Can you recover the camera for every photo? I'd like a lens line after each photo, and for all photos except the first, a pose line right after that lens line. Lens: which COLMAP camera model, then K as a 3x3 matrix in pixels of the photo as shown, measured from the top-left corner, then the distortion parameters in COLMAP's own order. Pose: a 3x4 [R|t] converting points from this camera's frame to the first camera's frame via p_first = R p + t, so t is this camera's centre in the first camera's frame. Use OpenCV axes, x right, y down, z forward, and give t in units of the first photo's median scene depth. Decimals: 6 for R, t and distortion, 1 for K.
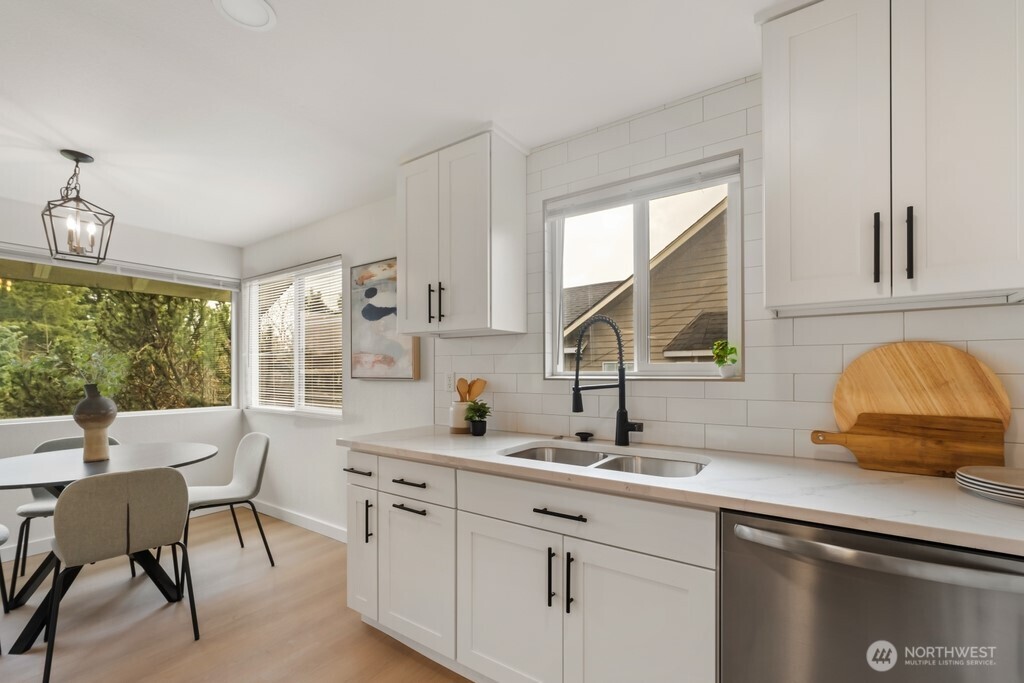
lens RADIAL K [[447.0, 0, 508.2], [0, 447.0, 370.2], [0, 0, 1]] dist [-0.001823, 0.000135]
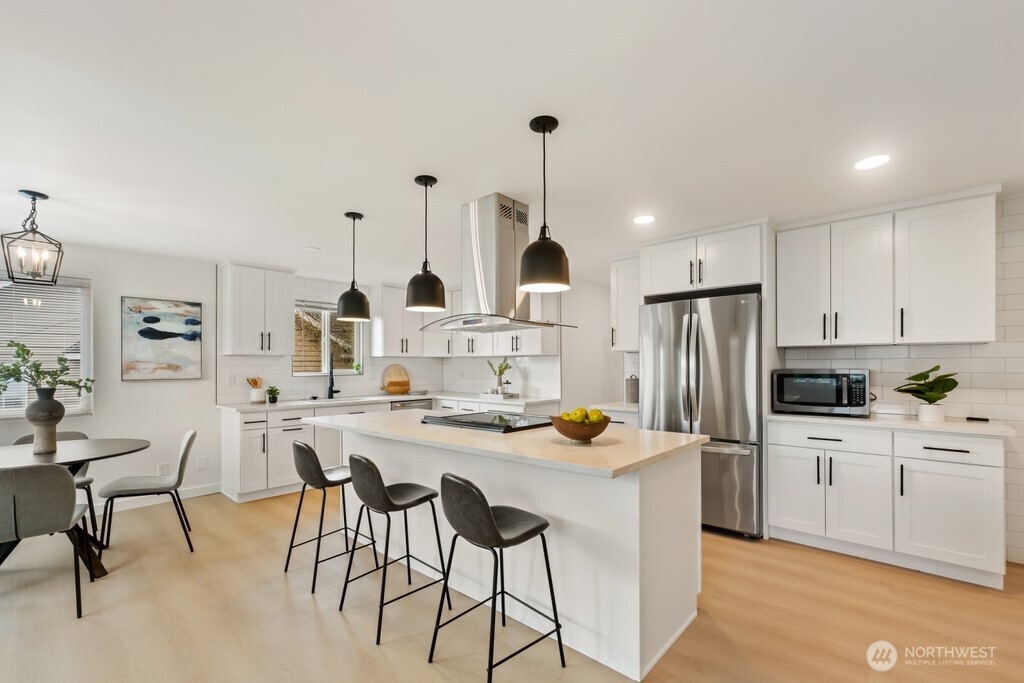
lens RADIAL K [[438.9, 0, 509.5], [0, 438.9, 359.3], [0, 0, 1]] dist [-0.002769, -0.000076]
pose [[0.123817, 0.019300, 0.992117, -2.269633], [0.009350, 0.999744, -0.020615, -0.012060], [-0.992261, 0.011829, 0.123605, -0.441976]]
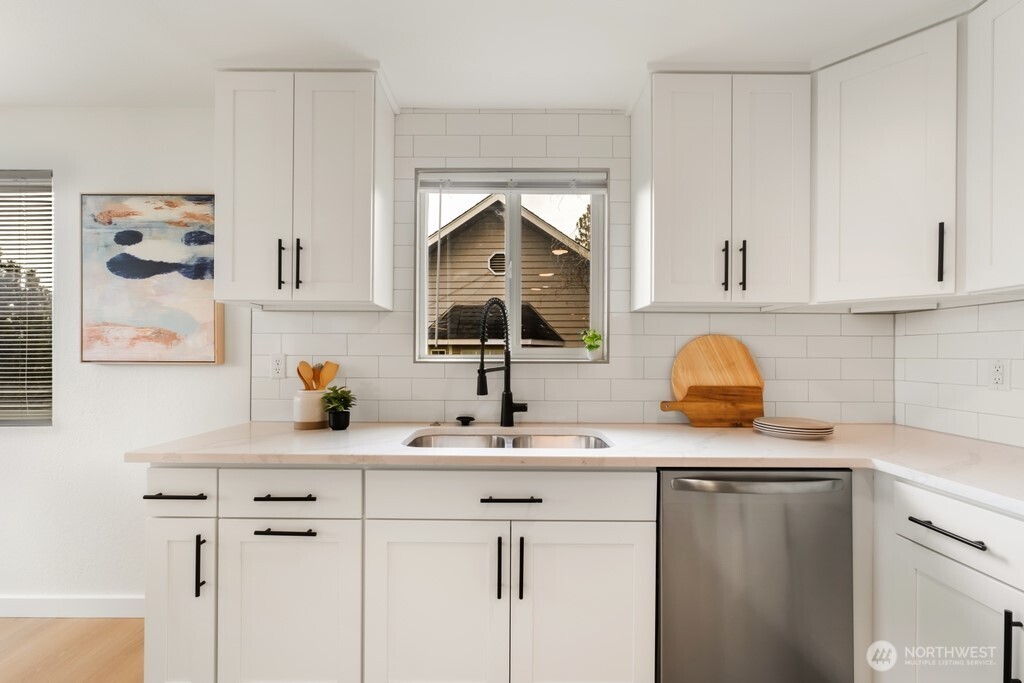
lens RADIAL K [[438.9, 0, 509.5], [0, 438.9, 359.3], [0, 0, 1]] dist [-0.002769, -0.000076]
pose [[0.819271, 0.006169, 0.573374, -0.311063], [-0.007698, 0.999970, 0.000239, 0.013432], [-0.573355, -0.004610, 0.819294, 0.163238]]
